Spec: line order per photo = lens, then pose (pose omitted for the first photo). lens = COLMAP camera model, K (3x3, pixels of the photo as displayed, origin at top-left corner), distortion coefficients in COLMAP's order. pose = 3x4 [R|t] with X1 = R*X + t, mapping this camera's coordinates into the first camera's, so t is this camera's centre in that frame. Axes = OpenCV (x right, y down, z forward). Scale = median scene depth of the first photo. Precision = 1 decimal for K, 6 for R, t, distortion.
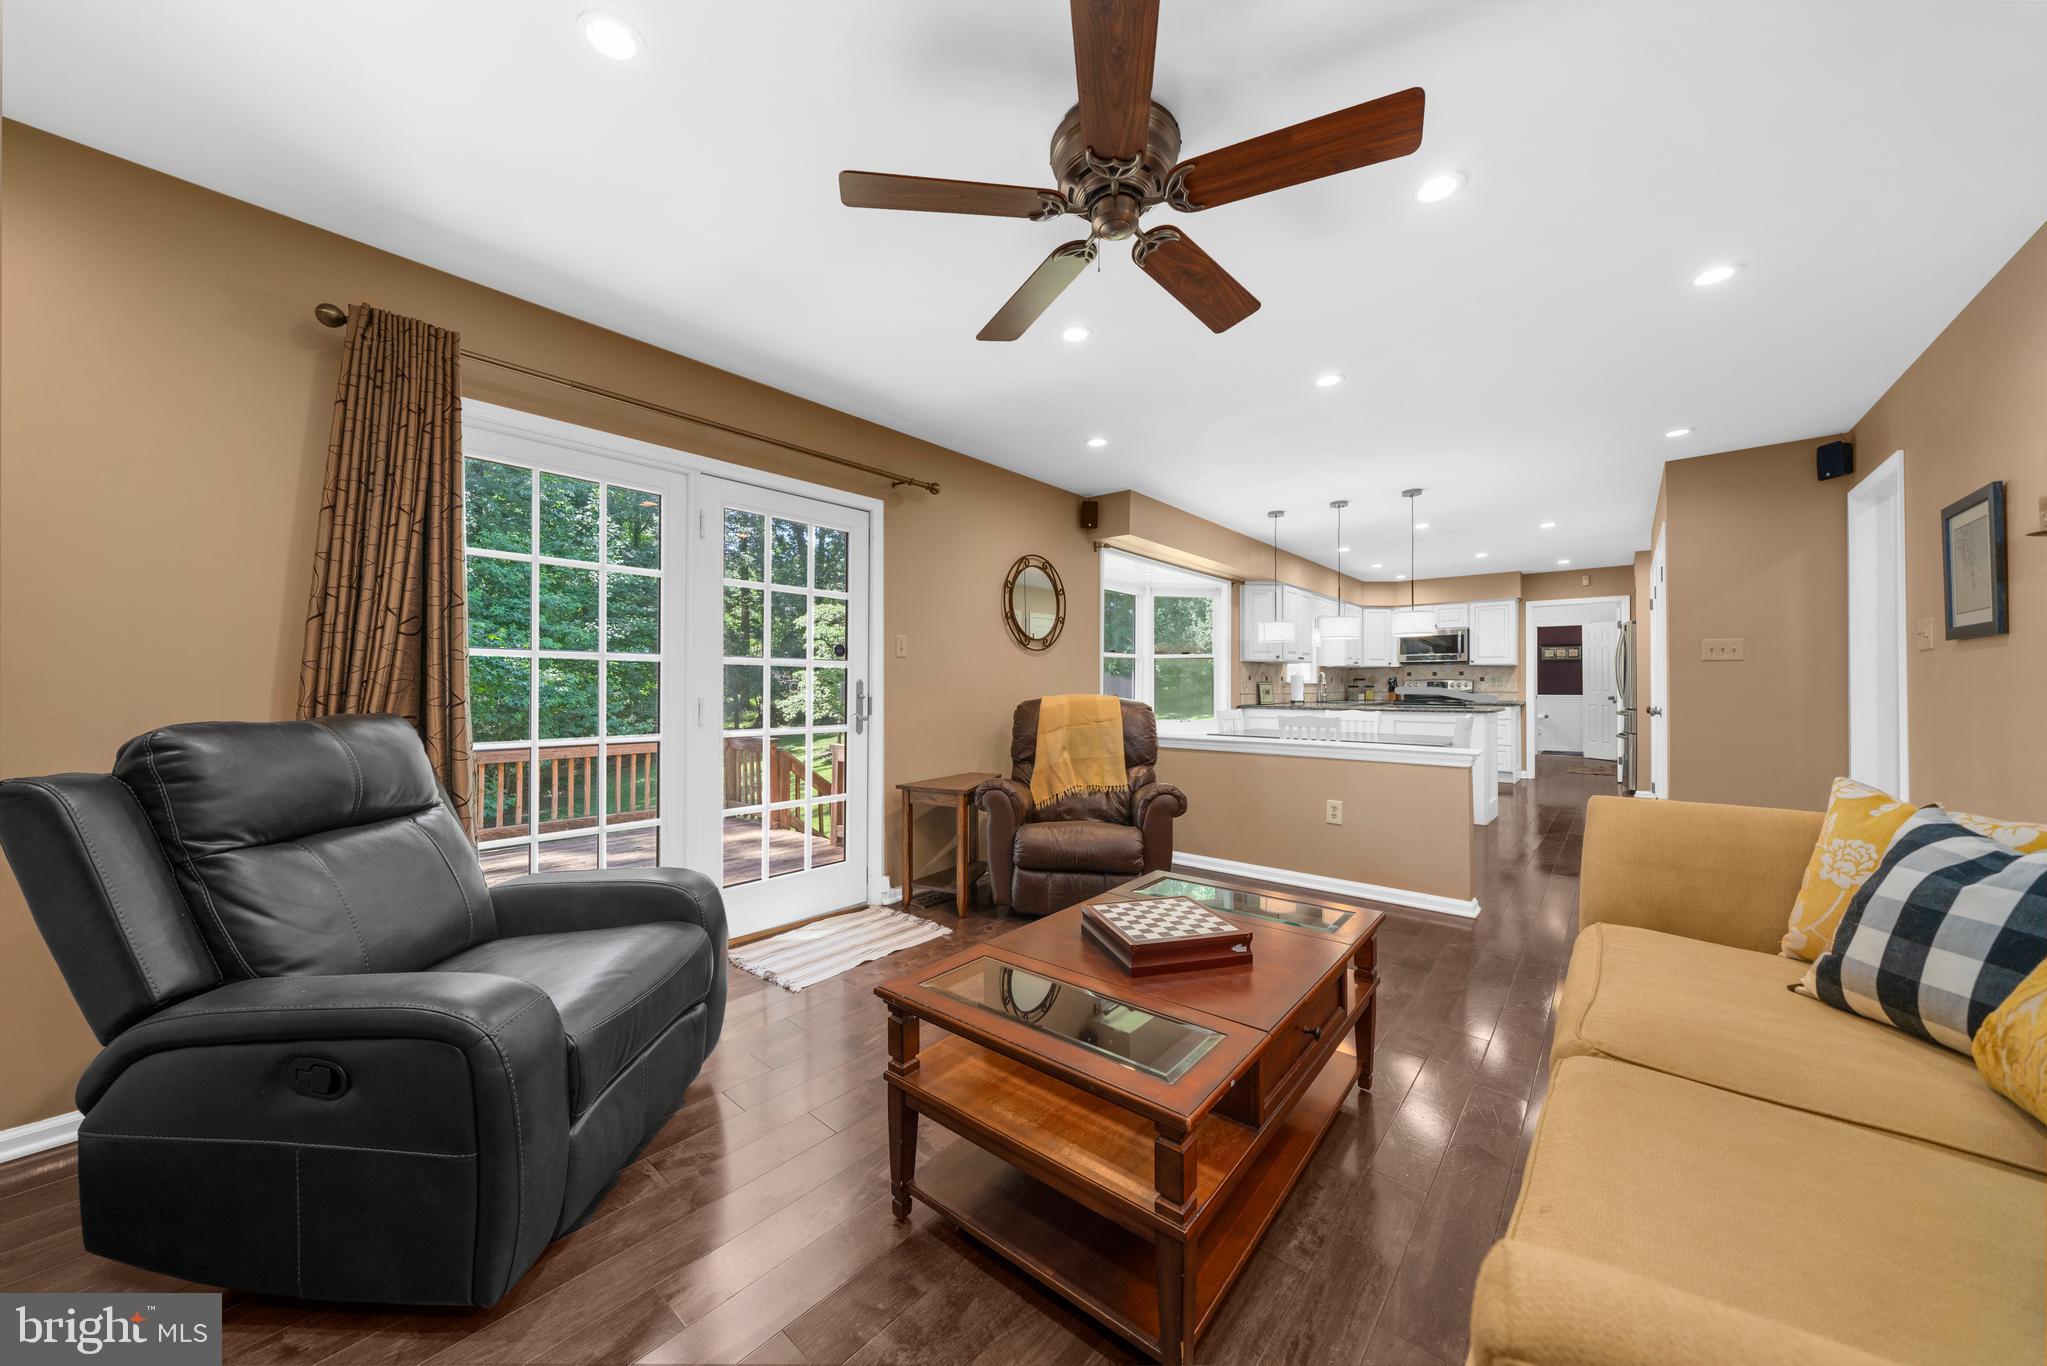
lens RADIAL K [[591.7, 0, 1091.9], [0, 591.7, 679.3], [0, 0, 1]] dist [-0.000544, -0.000044]
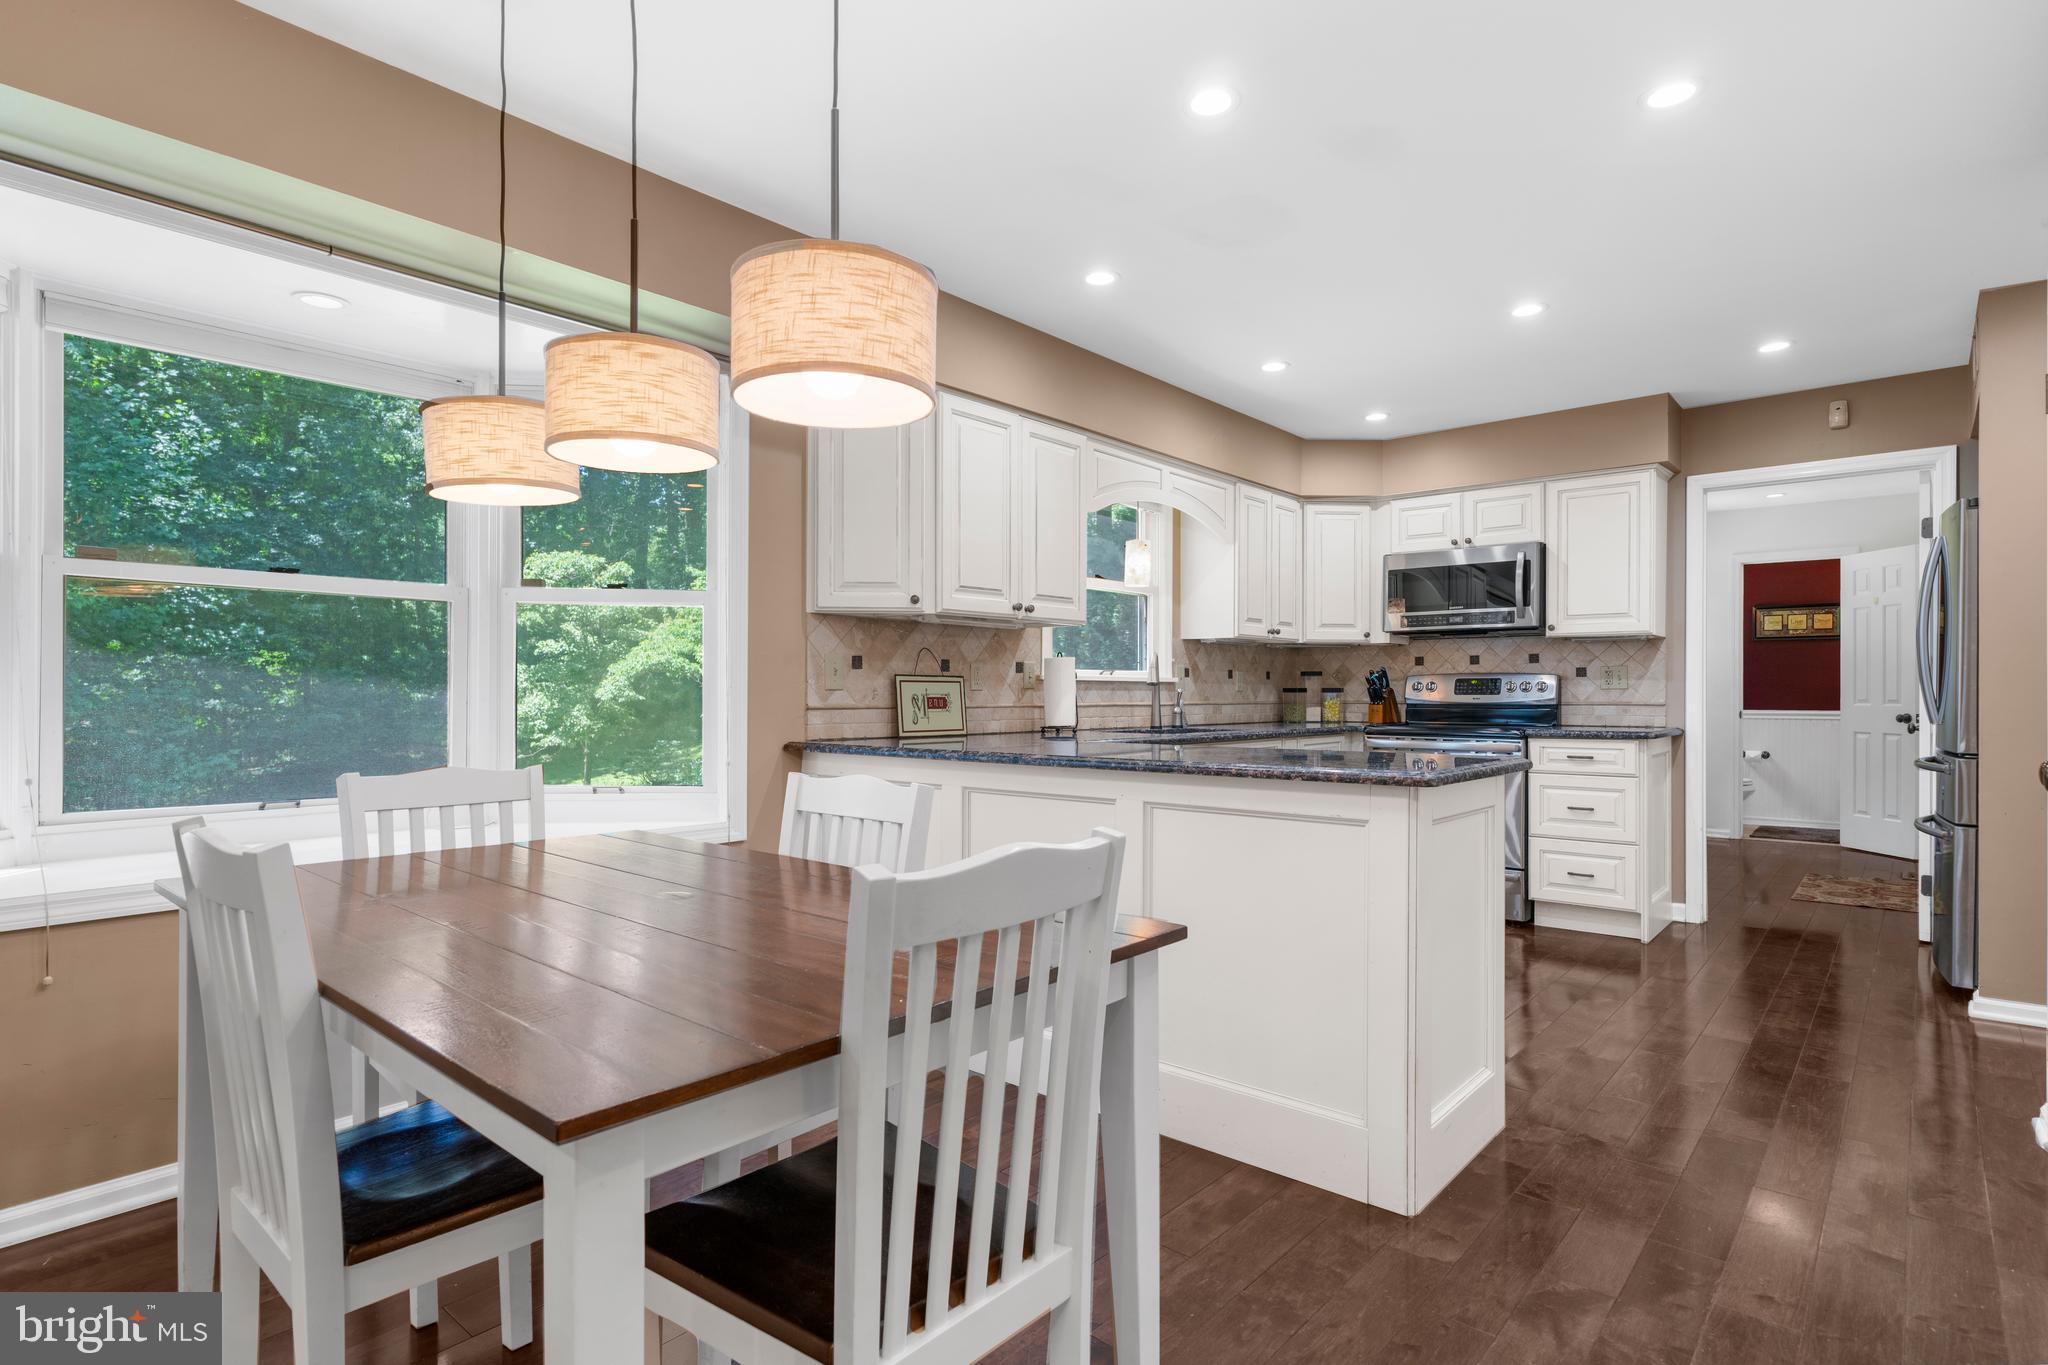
lens RADIAL K [[937.3, 0, 1064.3], [0, 937.3, 686.9], [0, 0, 1]] dist [0.003119, 0.001183]
pose [[0.999963, 0.002861, -0.008082, 0.307881], [-0.002814, 0.999979, 0.005792, 0.007186], [0.008098, -0.005769, 0.999951, 0.350071]]
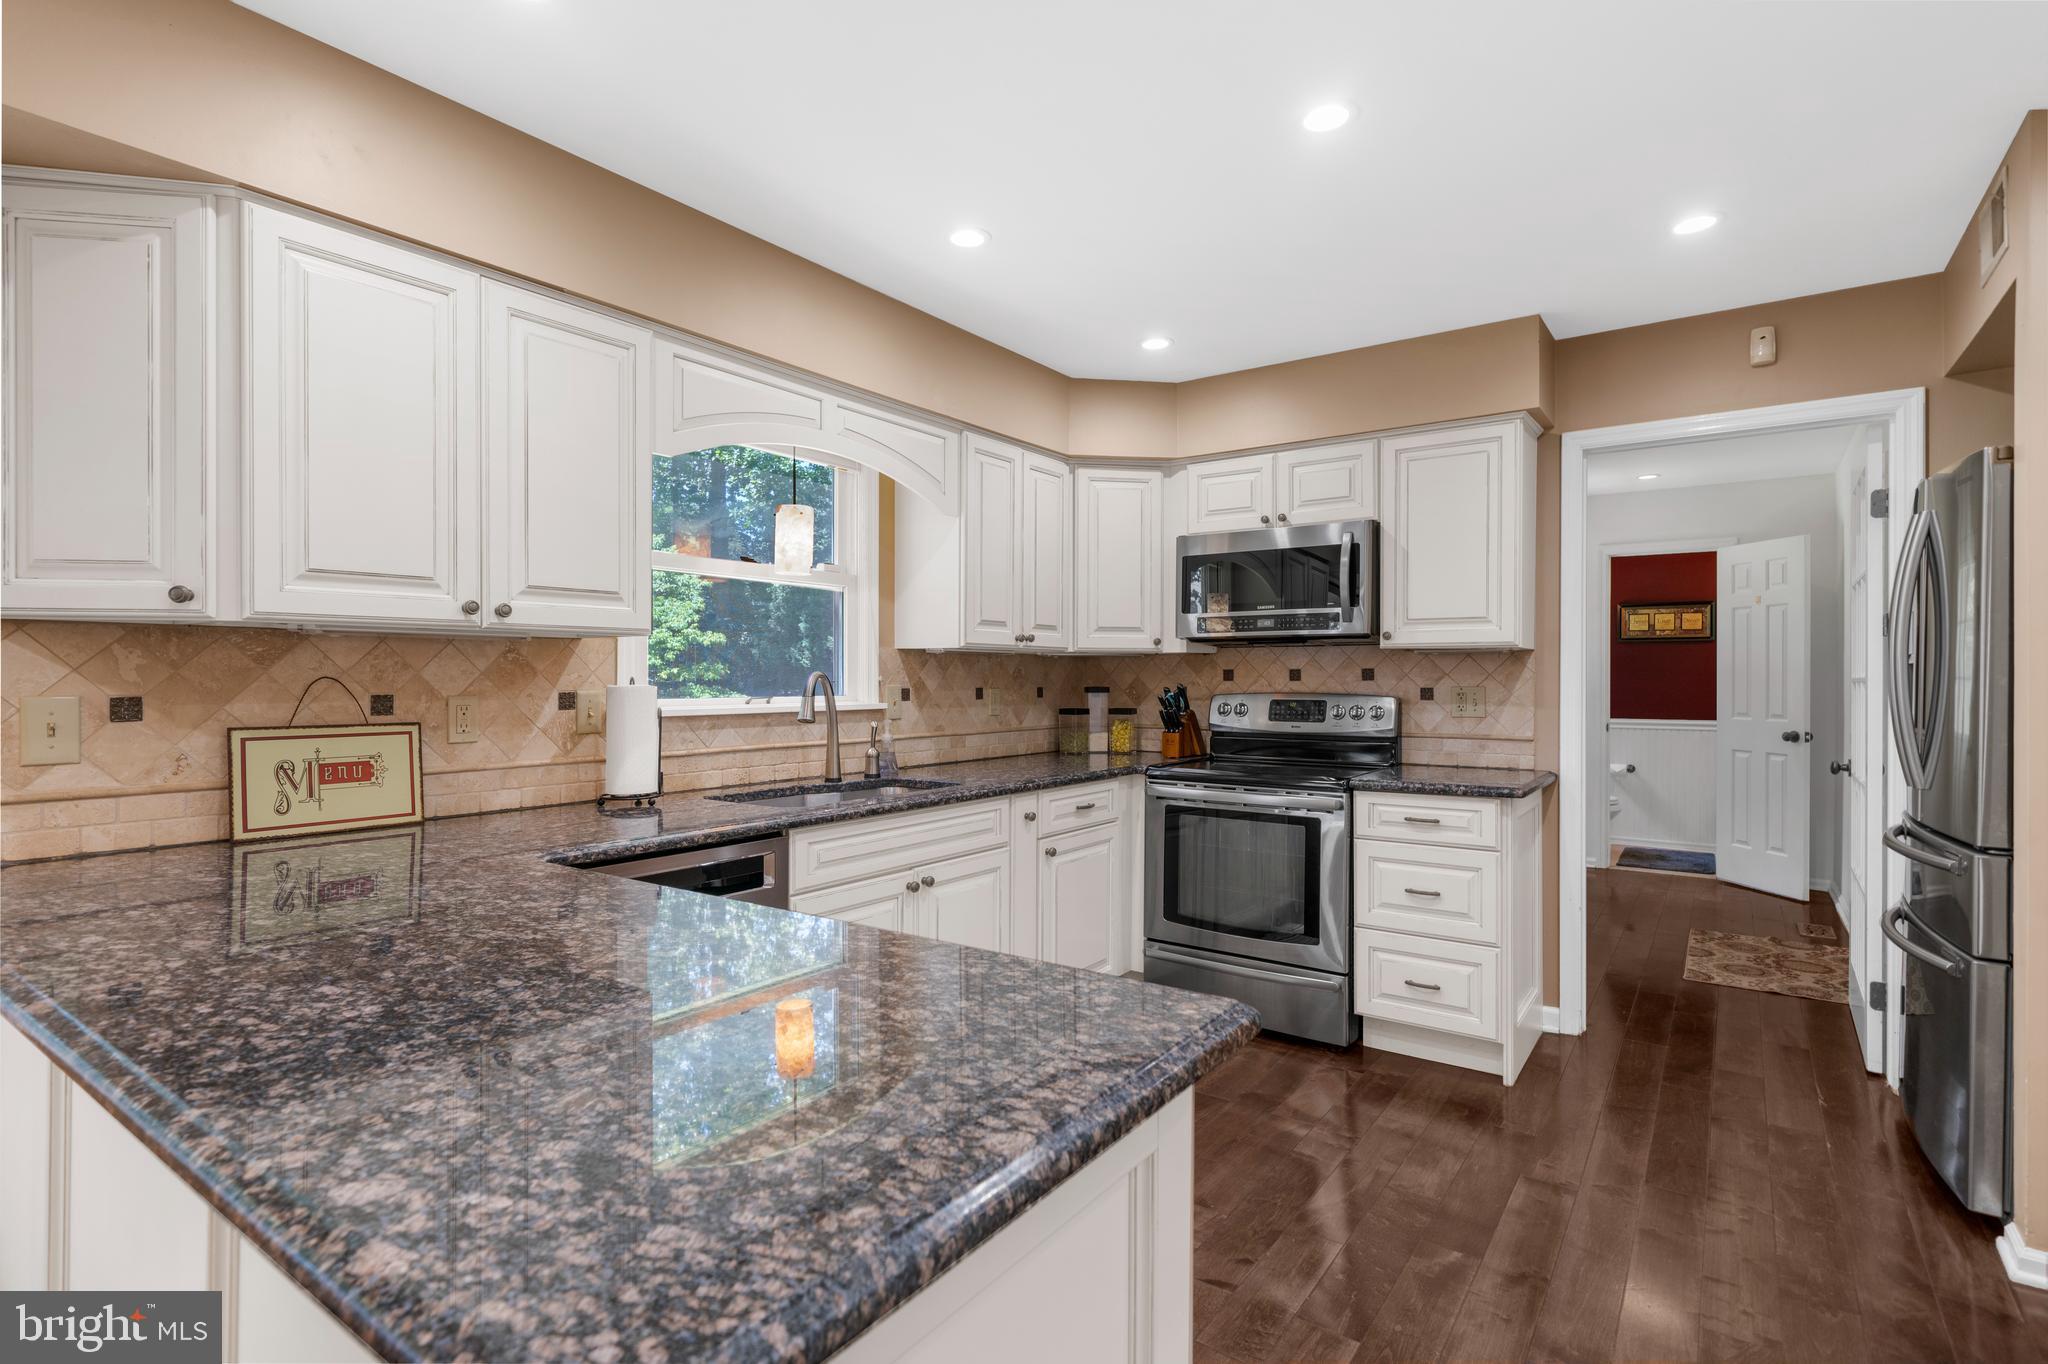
lens RADIAL K [[937.3, 0, 1028.1], [0, 937.3, 676.1], [0, 0, 1]] dist [0.003119, 0.001183]
pose [[0.996898, 0.002607, 0.078663, 0.413054], [-0.003067, 0.999979, 0.005732, -0.011480], [-0.078647, -0.005955, 0.996885, 0.528833]]
